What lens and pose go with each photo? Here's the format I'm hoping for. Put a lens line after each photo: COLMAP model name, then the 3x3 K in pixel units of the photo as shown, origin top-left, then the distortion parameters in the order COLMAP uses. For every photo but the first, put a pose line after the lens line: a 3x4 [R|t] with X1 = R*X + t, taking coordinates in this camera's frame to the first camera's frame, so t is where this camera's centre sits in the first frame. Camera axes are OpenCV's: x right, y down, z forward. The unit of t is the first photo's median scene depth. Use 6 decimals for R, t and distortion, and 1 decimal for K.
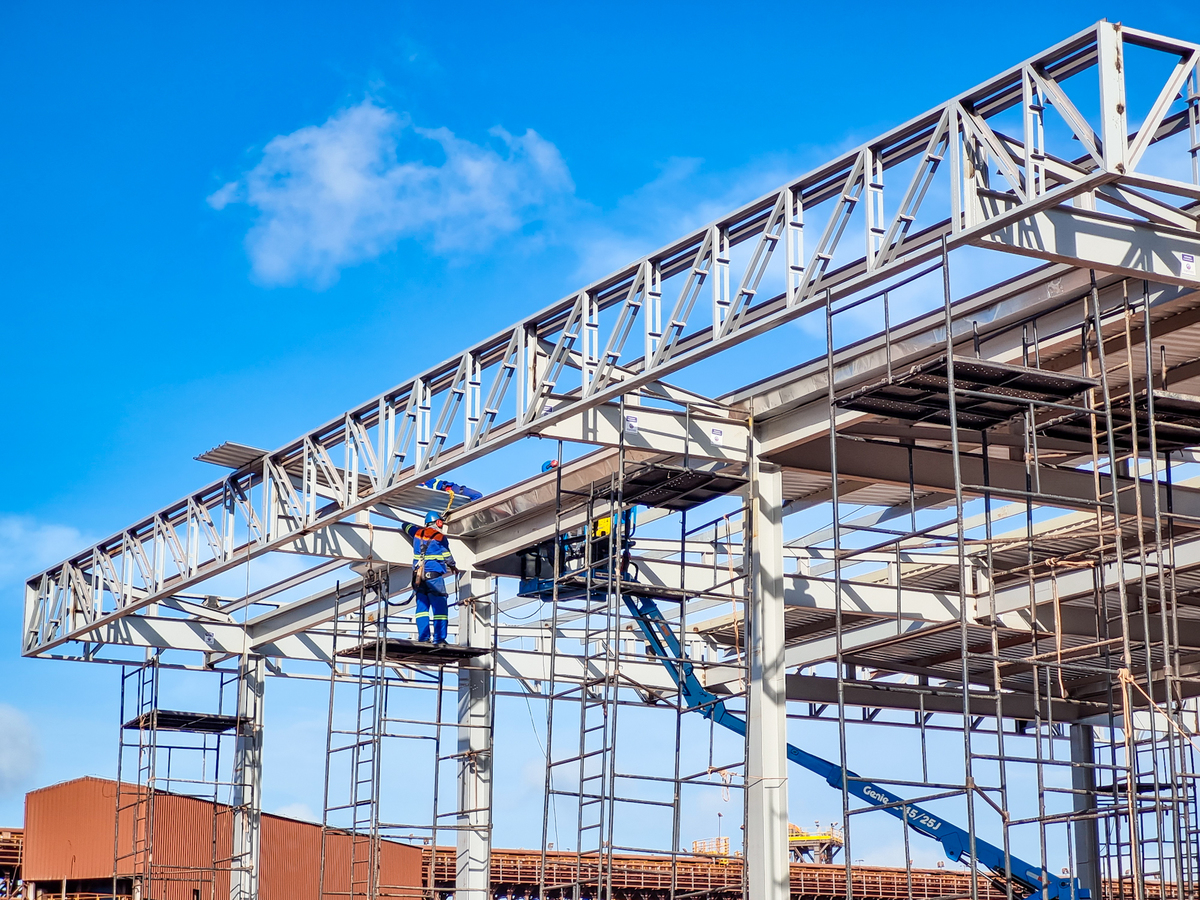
lens RADIAL K [[2626.2, 0, 623.7], [0, 2626.2, 447.2], [0, 0, 1]] dist [-0.260575, 4.043011]
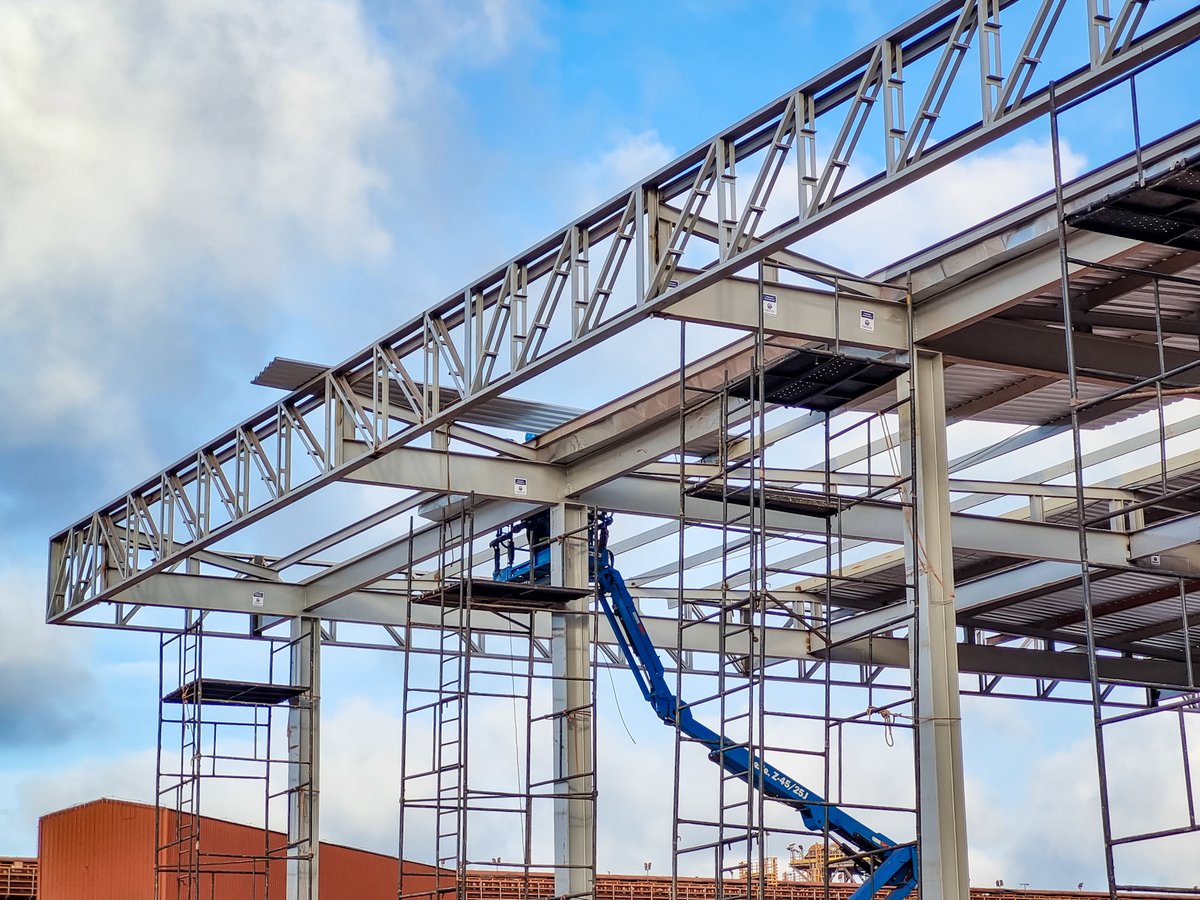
lens RADIAL K [[2728.1, 0, 631.1], [0, 2728.1, 448.6], [0, 0, 1]] dist [-0.361833, 5.628677]
pose [[0.999840, -0.016750, -0.006240, -0.031309], [0.016718, 0.999846, -0.005246, 0.035448], [0.006327, 0.005141, 0.999967, 0.101822]]
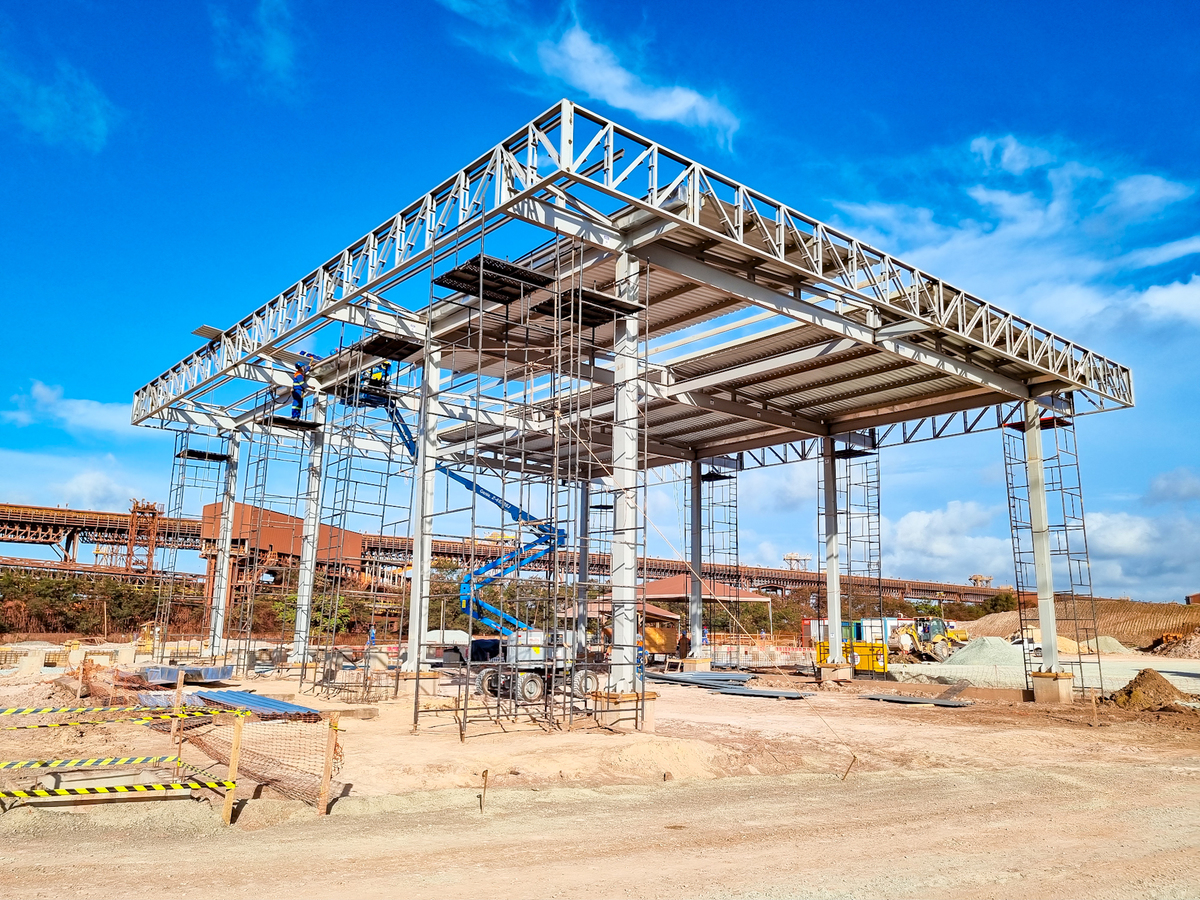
lens RADIAL K [[918.5, 0, 599.5], [0, 918.5, 474.1], [0, 0, 1]] dist [0.029568, -0.006705]
pose [[0.986086, 0.049072, 0.158827, 0.064914], [-0.061007, 0.995597, 0.071160, 0.048544], [-0.154635, -0.079859, 0.984739, 0.149050]]
